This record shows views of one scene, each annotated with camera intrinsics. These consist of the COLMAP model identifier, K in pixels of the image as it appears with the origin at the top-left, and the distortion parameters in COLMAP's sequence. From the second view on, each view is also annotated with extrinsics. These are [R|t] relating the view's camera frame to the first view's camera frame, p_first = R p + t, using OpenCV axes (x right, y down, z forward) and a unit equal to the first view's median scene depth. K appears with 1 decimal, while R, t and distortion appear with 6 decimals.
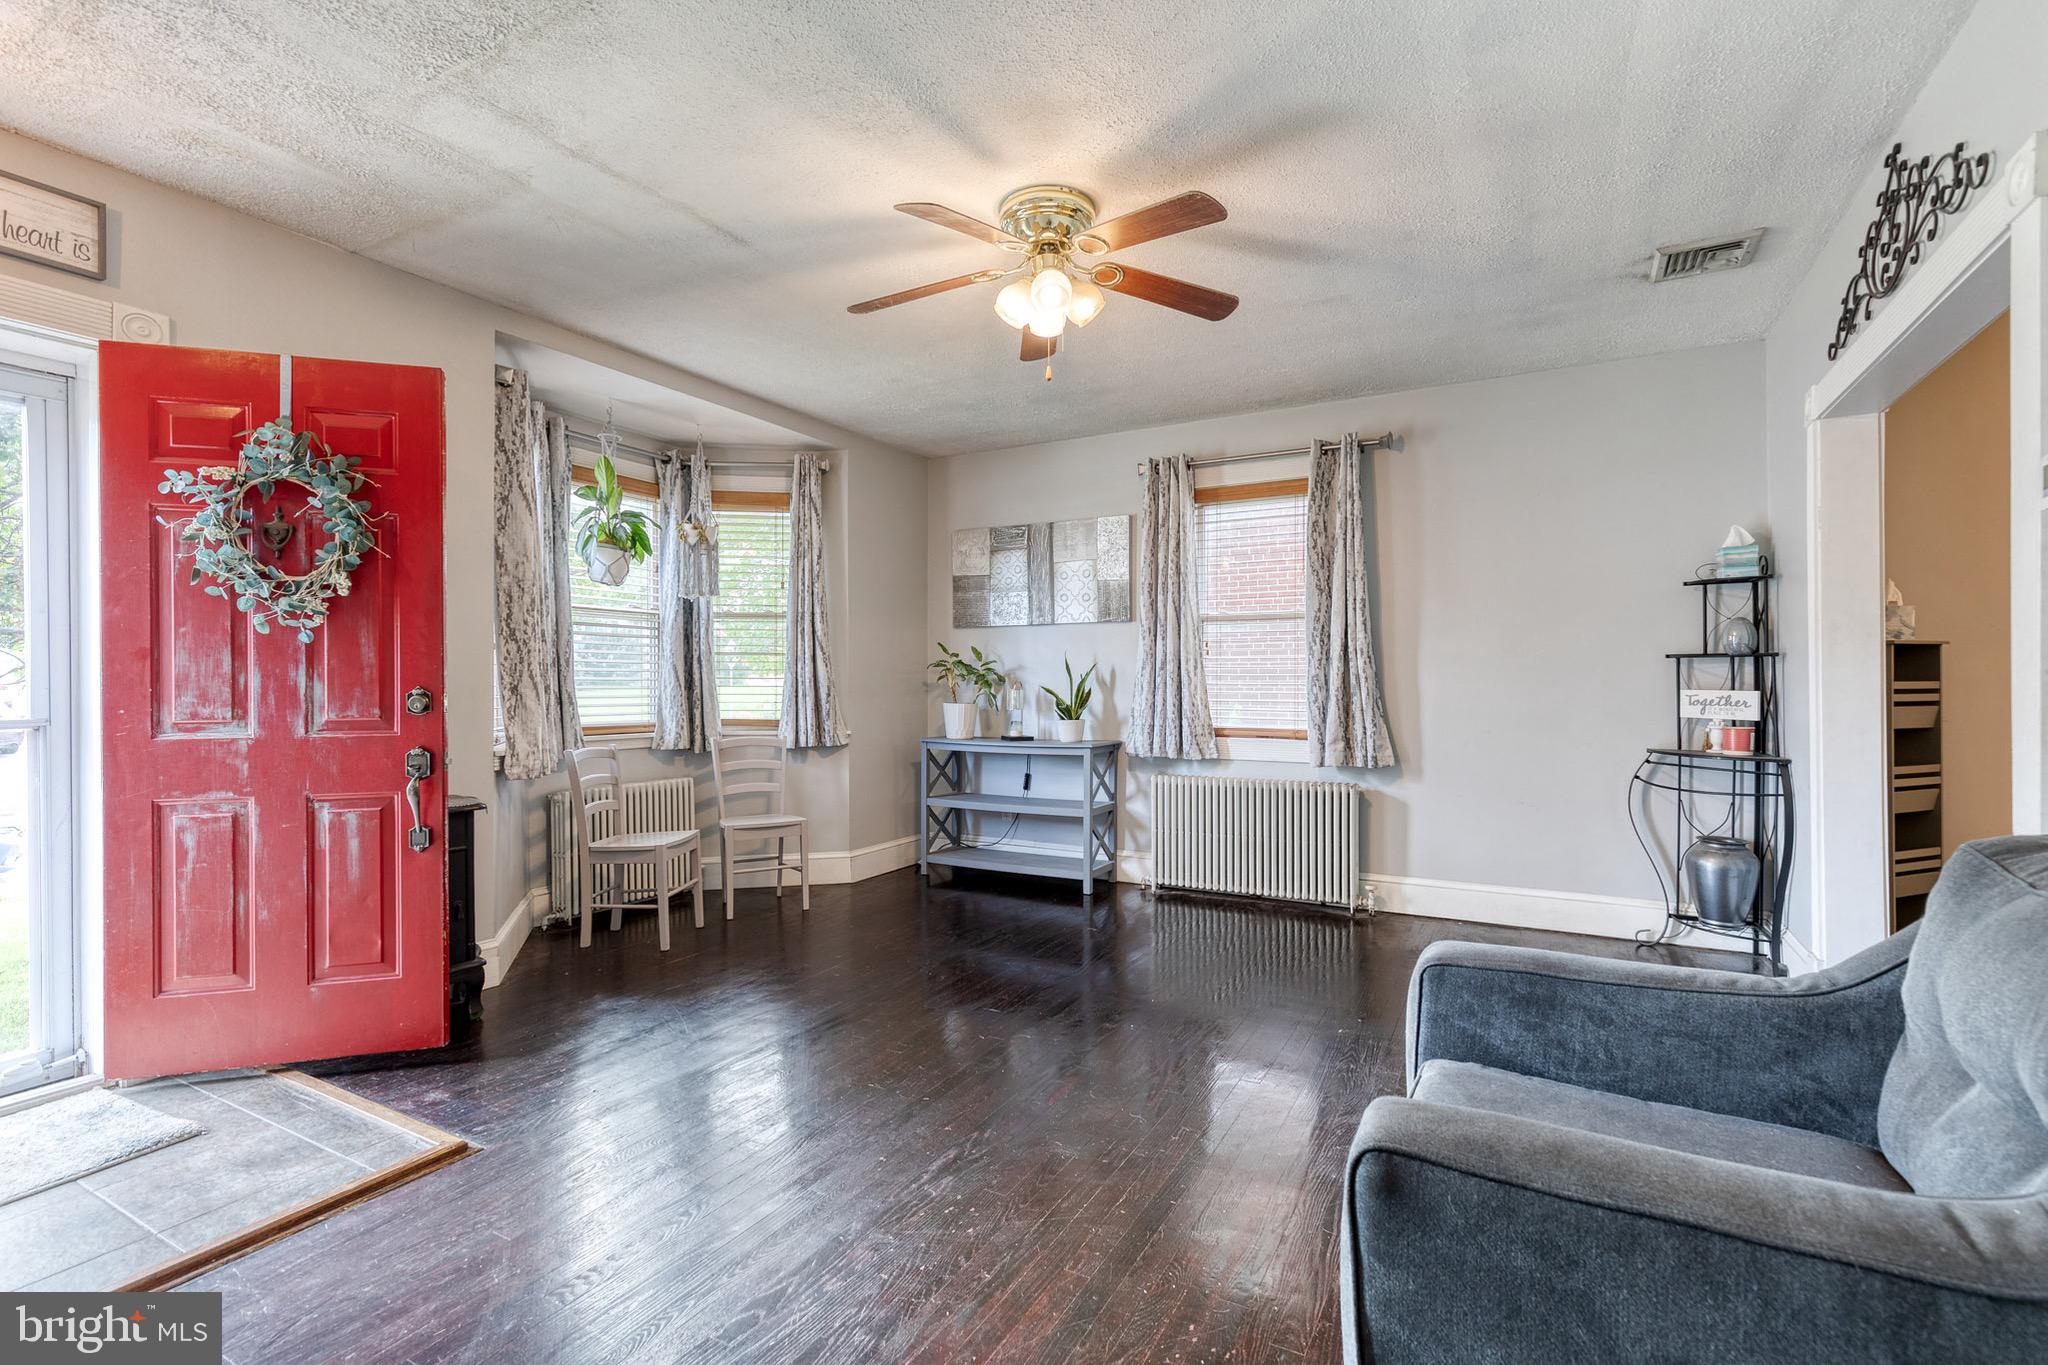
lens RADIAL K [[931.7, 0, 1057.2], [0, 931.7, 683.9], [0, 0, 1]] dist [0.011995, -0.000065]
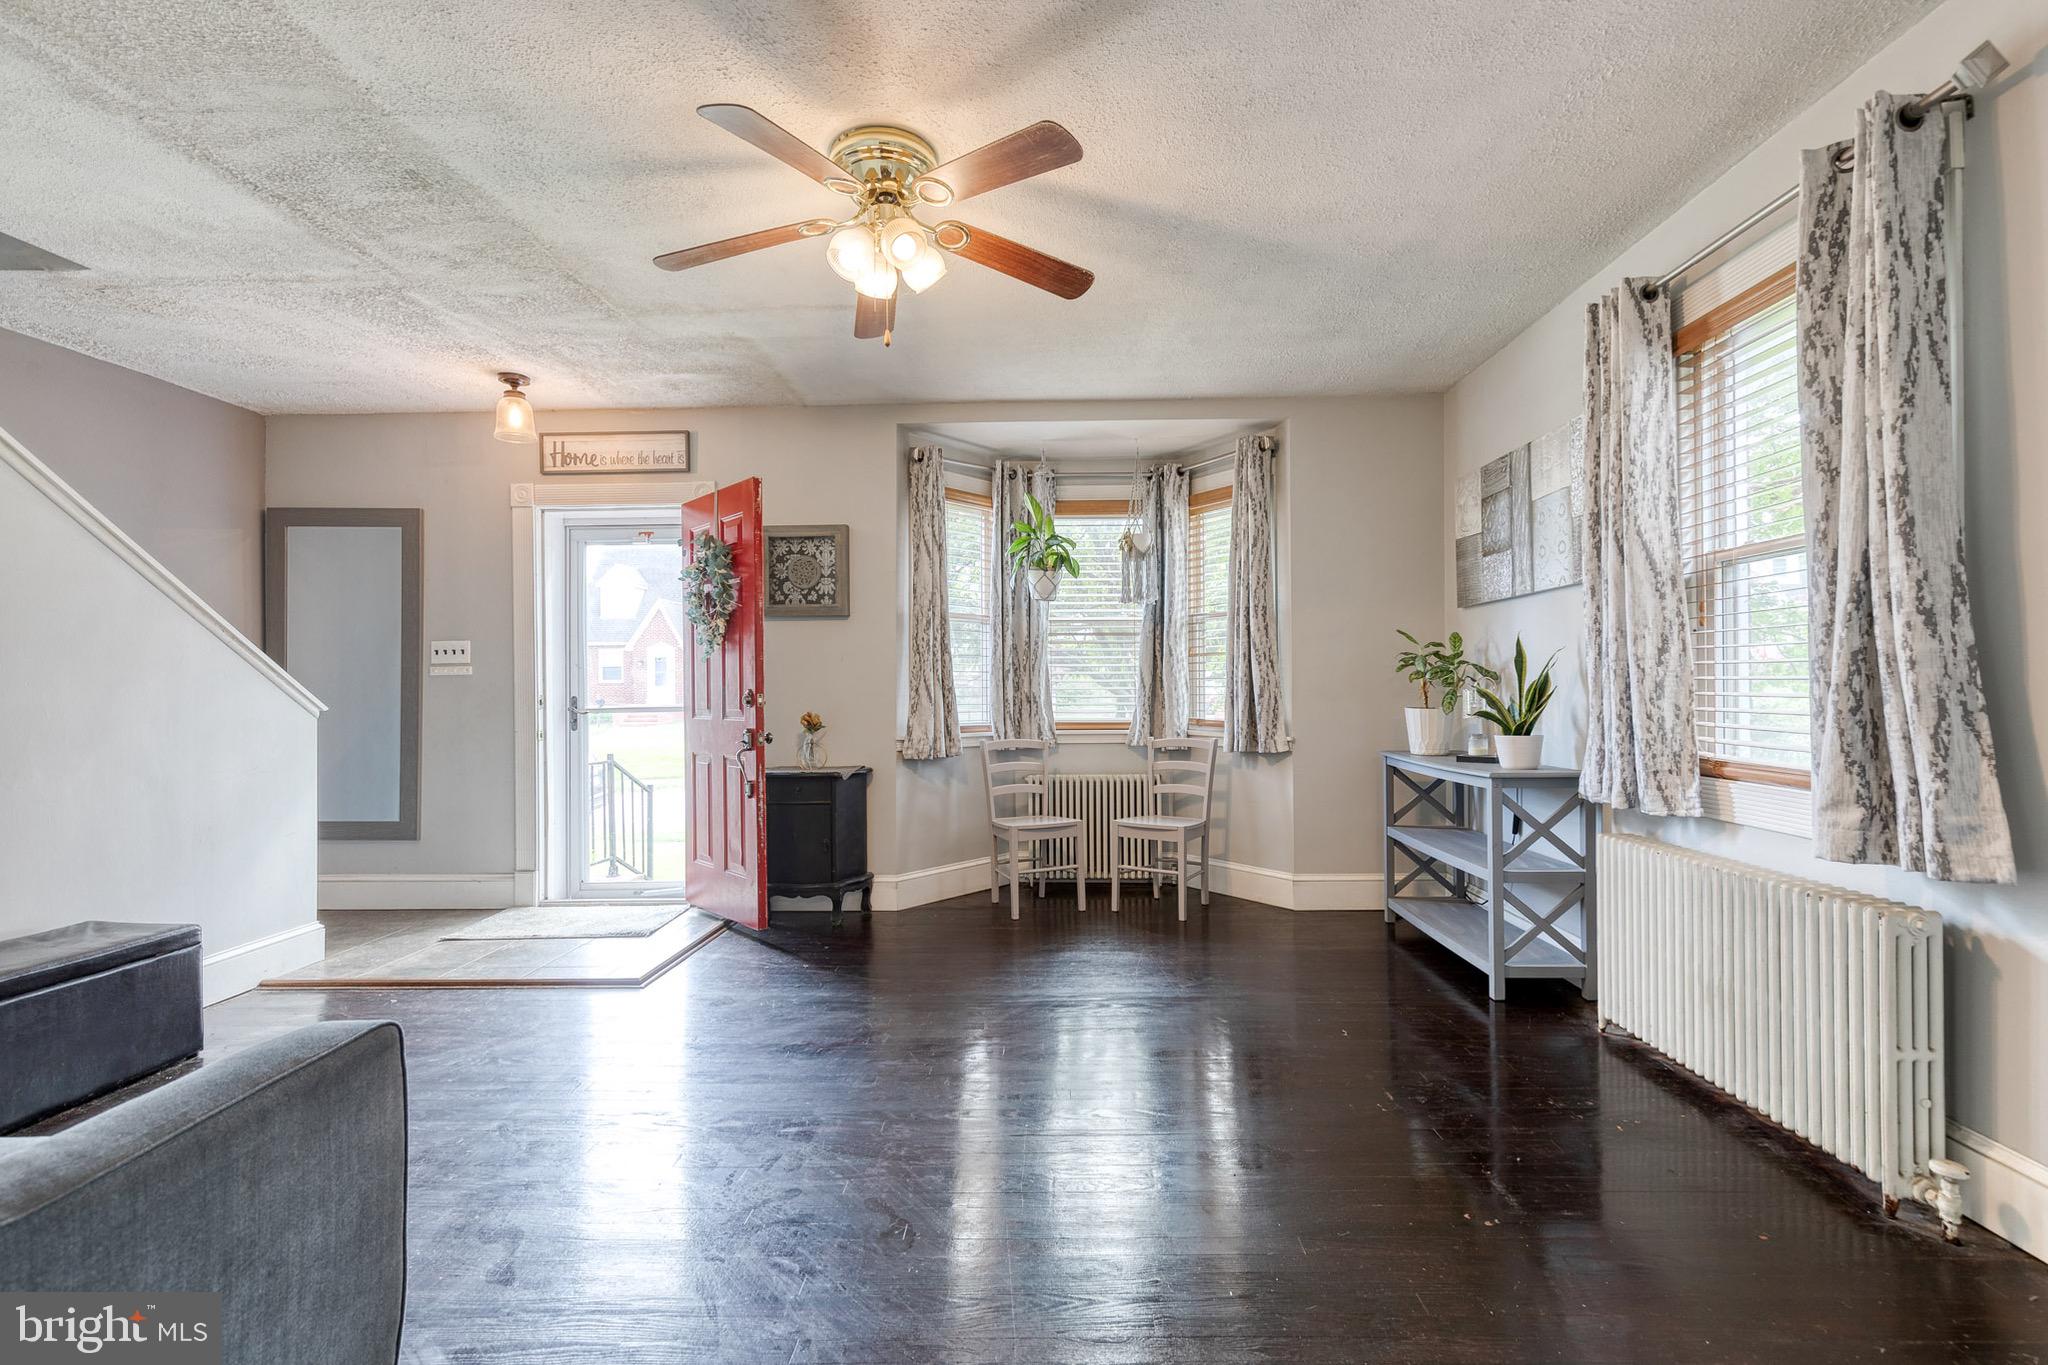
lens RADIAL K [[932.6, 0, 1030.4], [0, 932.6, 693.2], [0, 0, 1]] dist [0.005955, 0.000098]
pose [[0.434973, 0.002406, -0.900440, 0.487854], [0.006508, 0.999962, 0.005816, 0.002230], [0.900420, -0.008390, 0.434941, 0.413778]]
